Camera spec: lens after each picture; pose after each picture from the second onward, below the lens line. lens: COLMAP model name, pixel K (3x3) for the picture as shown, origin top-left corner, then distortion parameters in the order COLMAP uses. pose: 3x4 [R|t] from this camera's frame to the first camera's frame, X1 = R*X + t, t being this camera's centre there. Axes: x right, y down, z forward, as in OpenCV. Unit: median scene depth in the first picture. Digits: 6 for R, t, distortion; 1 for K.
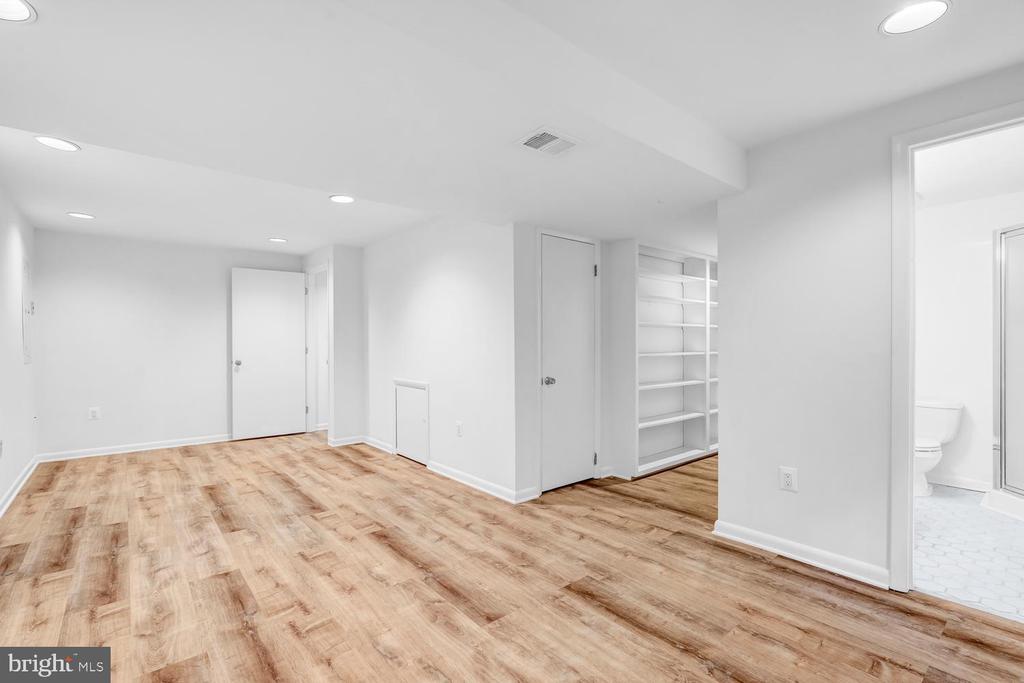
lens RADIAL K [[465.6, 0, 512.0], [0, 465.6, 341.5], [0, 0, 1]] dist [-0.003337, -0.000478]
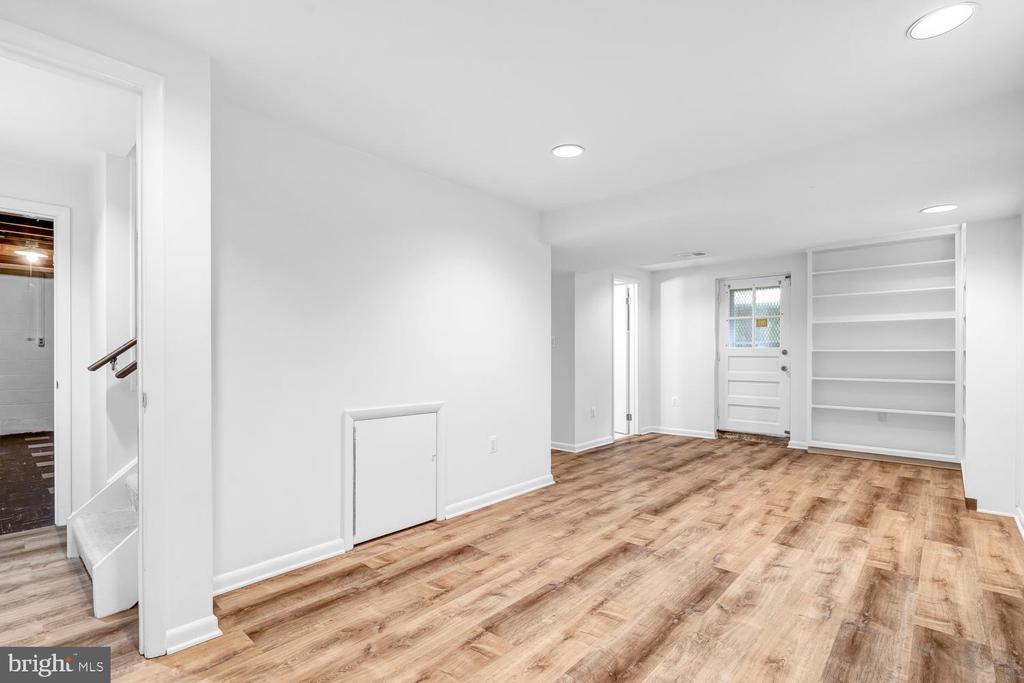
lens RADIAL K [[473.8, 0, 504.3], [0, 473.8, 352.2], [0, 0, 1]] dist [-0.000854, -0.000089]
pose [[-0.125898, 0.006756, 0.992020, -1.391208], [-0.000831, 0.999976, -0.006916, 0.026415], [-0.992043, -0.001695, -0.125889, 1.504663]]
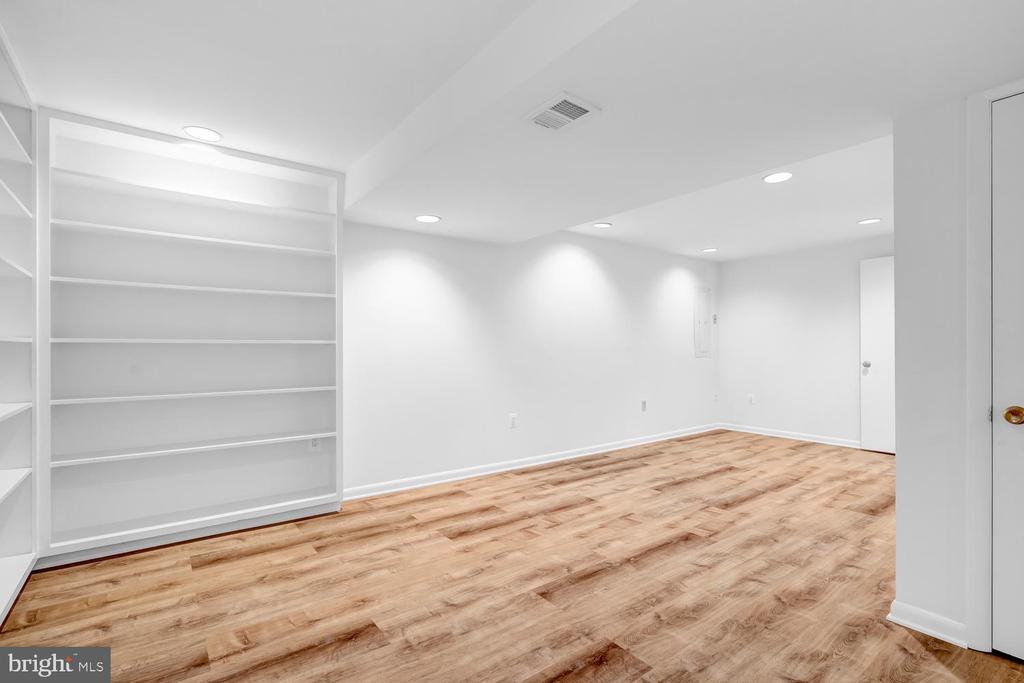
lens RADIAL K [[473.8, 0, 504.3], [0, 473.8, 352.2], [0, 0, 1]] dist [-0.000854, -0.000089]
pose [[-0.059881, 0.009601, -0.998159, 0.712354], [0.002904, 0.999951, 0.009444, 0.020844], [0.998201, -0.002333, -0.059906, 0.669237]]
